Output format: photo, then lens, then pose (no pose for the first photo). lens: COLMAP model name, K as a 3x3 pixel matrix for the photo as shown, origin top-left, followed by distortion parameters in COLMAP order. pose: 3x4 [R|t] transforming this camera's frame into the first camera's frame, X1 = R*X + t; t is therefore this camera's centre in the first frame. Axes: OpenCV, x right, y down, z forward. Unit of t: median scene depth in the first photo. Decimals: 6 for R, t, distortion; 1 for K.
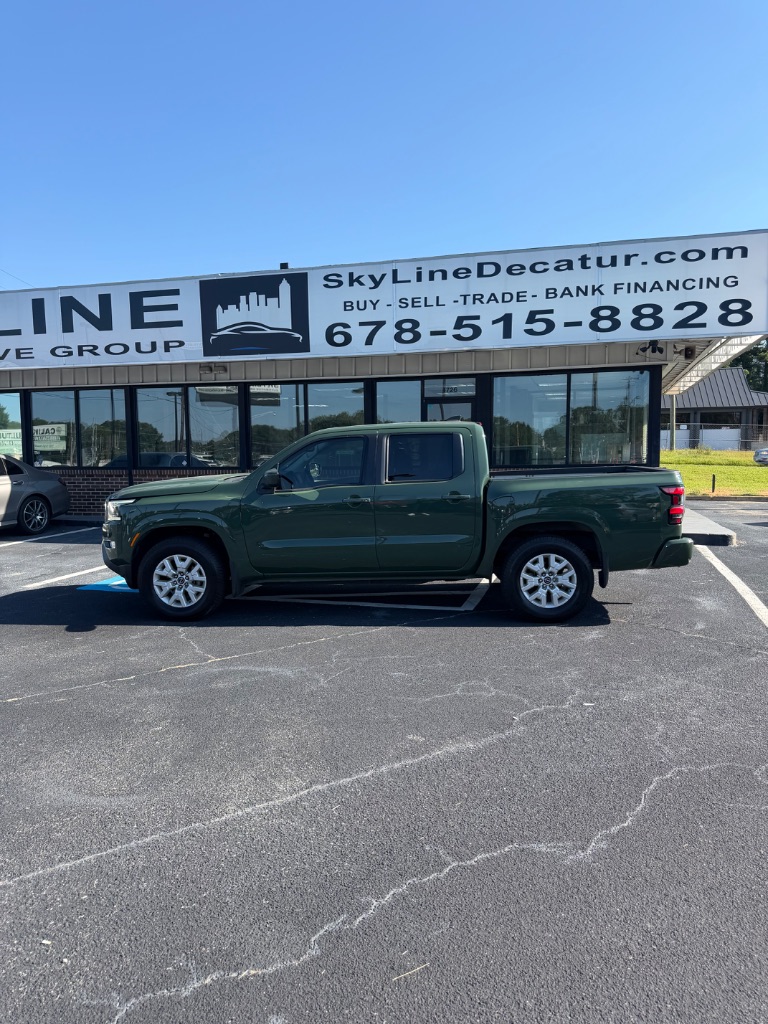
lens RADIAL K [[726.9, 0, 392.0], [0, 726.9, 518.2], [0, 0, 1]] dist [0.032950, -0.042701]
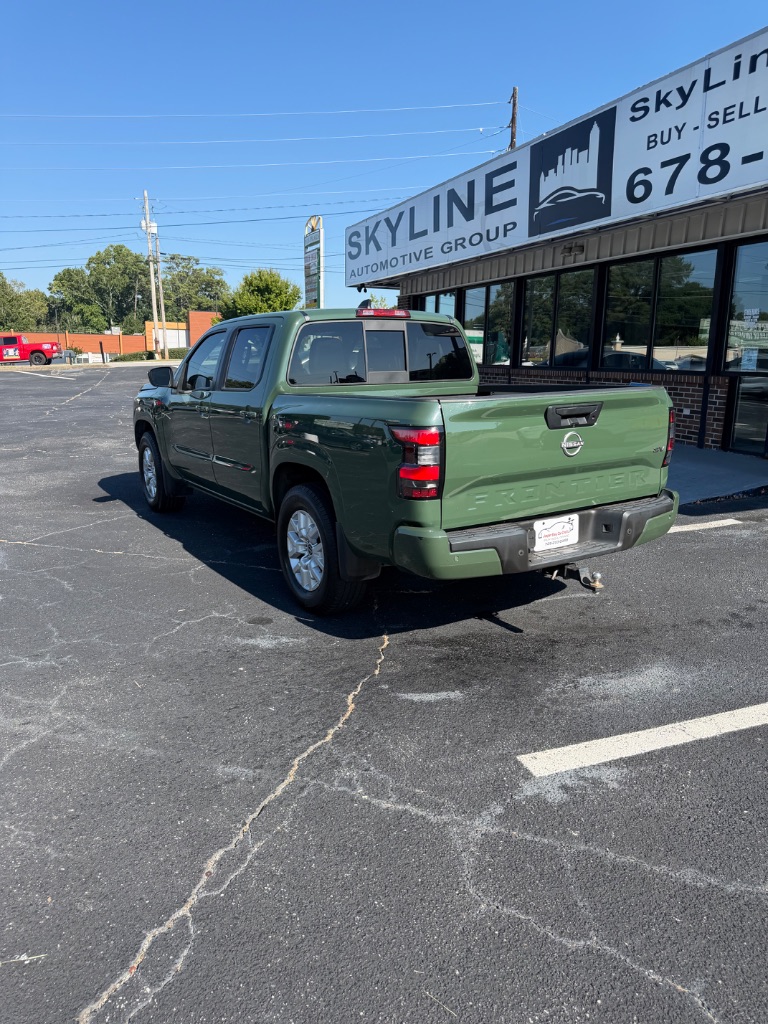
lens RADIAL K [[726.9, 0, 385.3], [0, 726.9, 508.0], [0, 0, 1]] dist [0.032950, -0.042701]
pose [[0.594247, 0.178017, -0.784334, 0.416851], [-0.075321, 0.983229, 0.166093, -0.037492], [0.800748, -0.039623, 0.597690, 0.350628]]
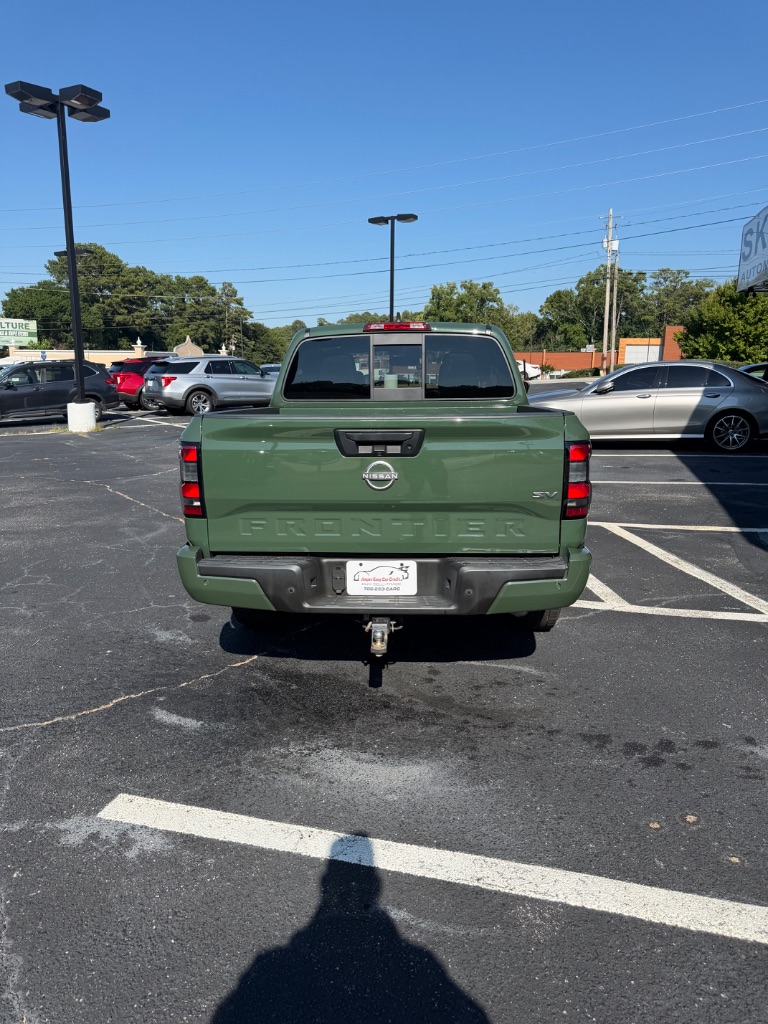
lens RADIAL K [[726.9, 0, 385.7], [0, 726.9, 514.0], [0, 0, 1]] dist [0.032950, -0.042701]
pose [[0.010038, 0.205053, -0.978699, 0.473743], [-0.085171, 0.975367, 0.203481, -0.058264], [0.996316, 0.081314, 0.027255, 0.592464]]
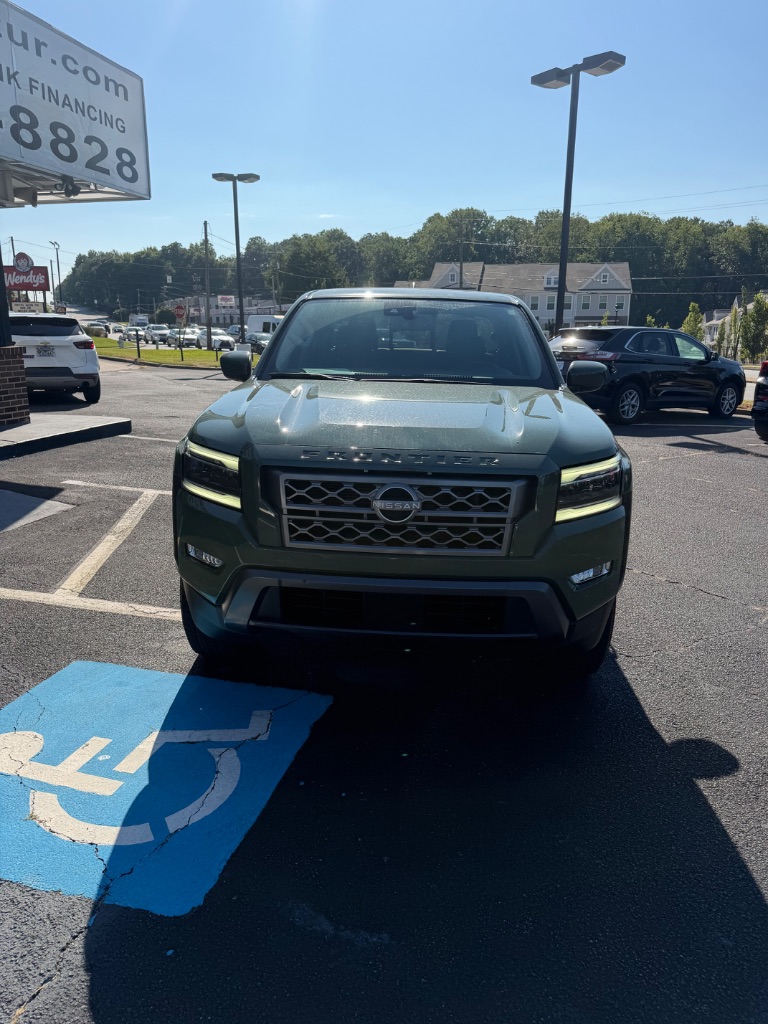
lens RADIAL K [[726.9, 0, 388.4], [0, 726.9, 521.1], [0, 0, 1]] dist [0.032950, -0.042701]
pose [[0.005718, -0.239423, 0.970899, -0.430344], [0.062653, 0.969093, 0.238609, -0.052522], [-0.998019, 0.059465, 0.020542, 0.620677]]
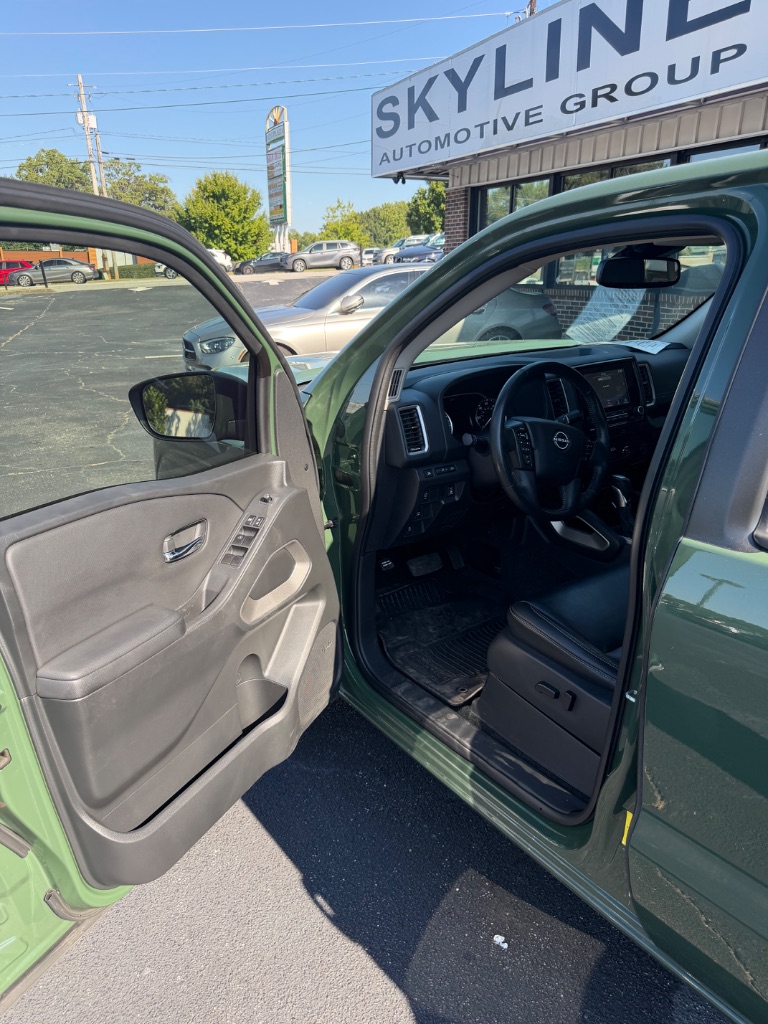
lens RADIAL K [[726.9, 0, 377.8], [0, 726.9, 517.1], [0, 0, 1]] dist [0.032950, -0.042701]
pose [[0.632634, 0.253247, -0.731874, 0.020501], [-0.057088, 0.957702, 0.282042, -0.052412], [0.772344, -0.136648, 0.620333, 0.456933]]
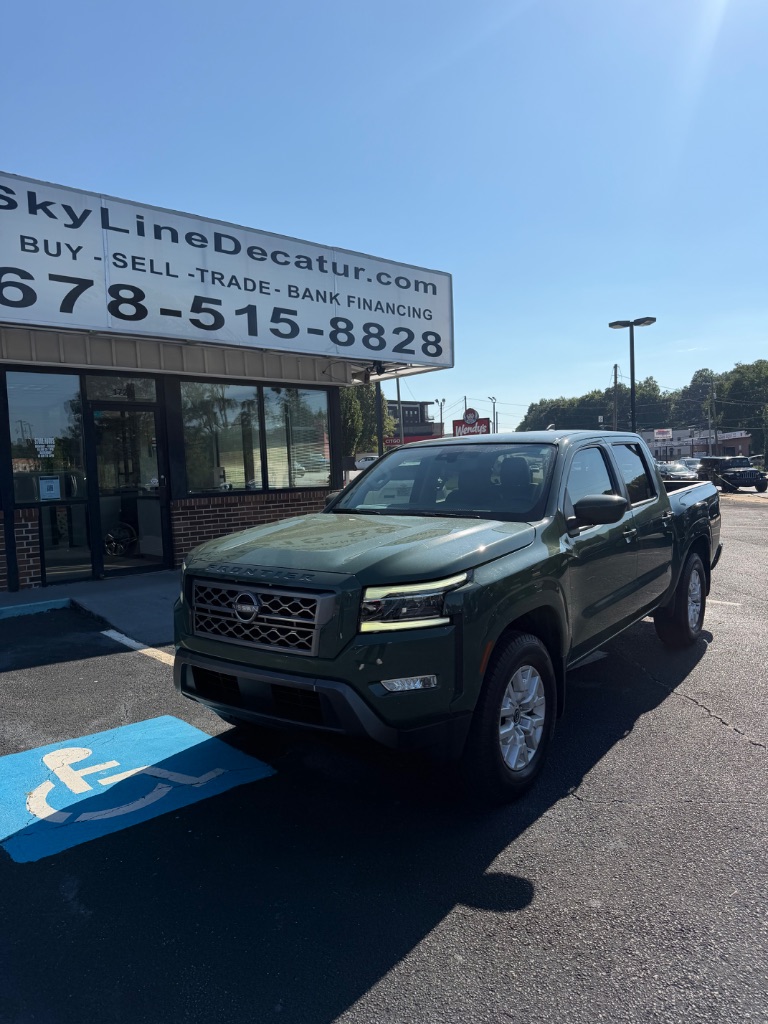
lens RADIAL K [[726.9, 0, 383.1], [0, 726.9, 512.3], [0, 0, 1]] dist [0.032950, -0.042701]
pose [[0.558131, -0.052721, 0.828076, -0.423865], [0.089468, 0.995985, 0.003109, -0.039399], [-0.824915, 0.072351, 0.560607, 0.424353]]
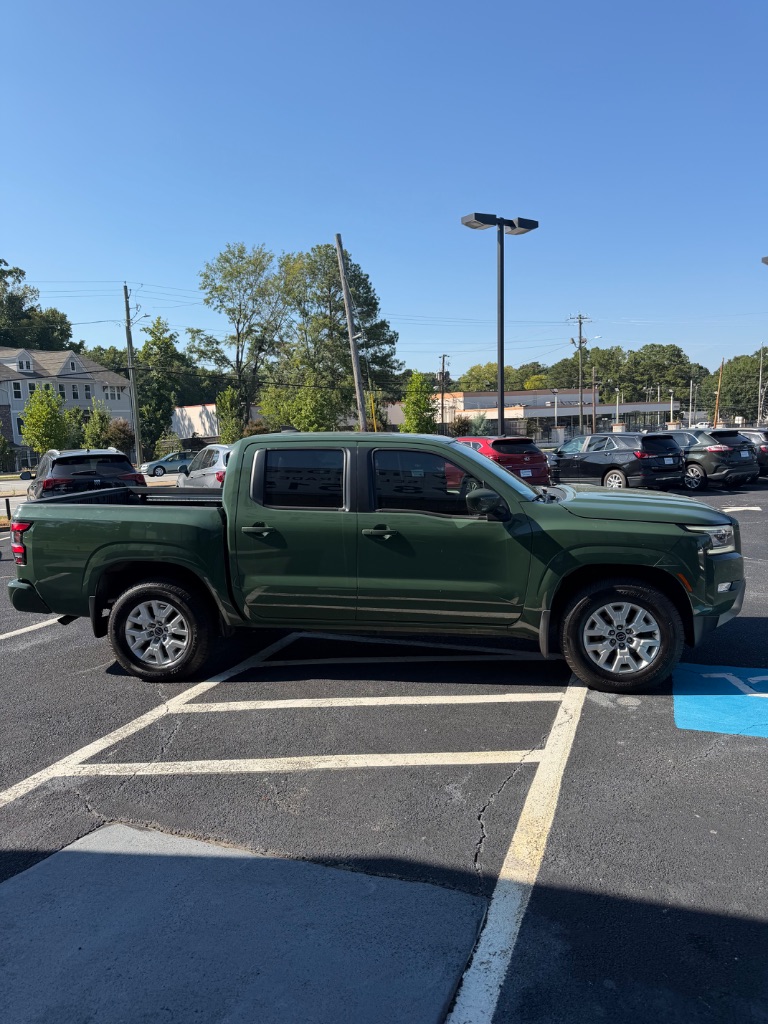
lens RADIAL K [[726.9, 0, 390.7], [0, 726.9, 516.9], [0, 0, 1]] dist [0.032950, -0.042701]
pose [[-0.991582, 0.037699, 0.123870, -0.075293], [0.062395, 0.977395, 0.202007, -0.122506], [-0.113455, 0.208035, -0.971519, 1.095597]]
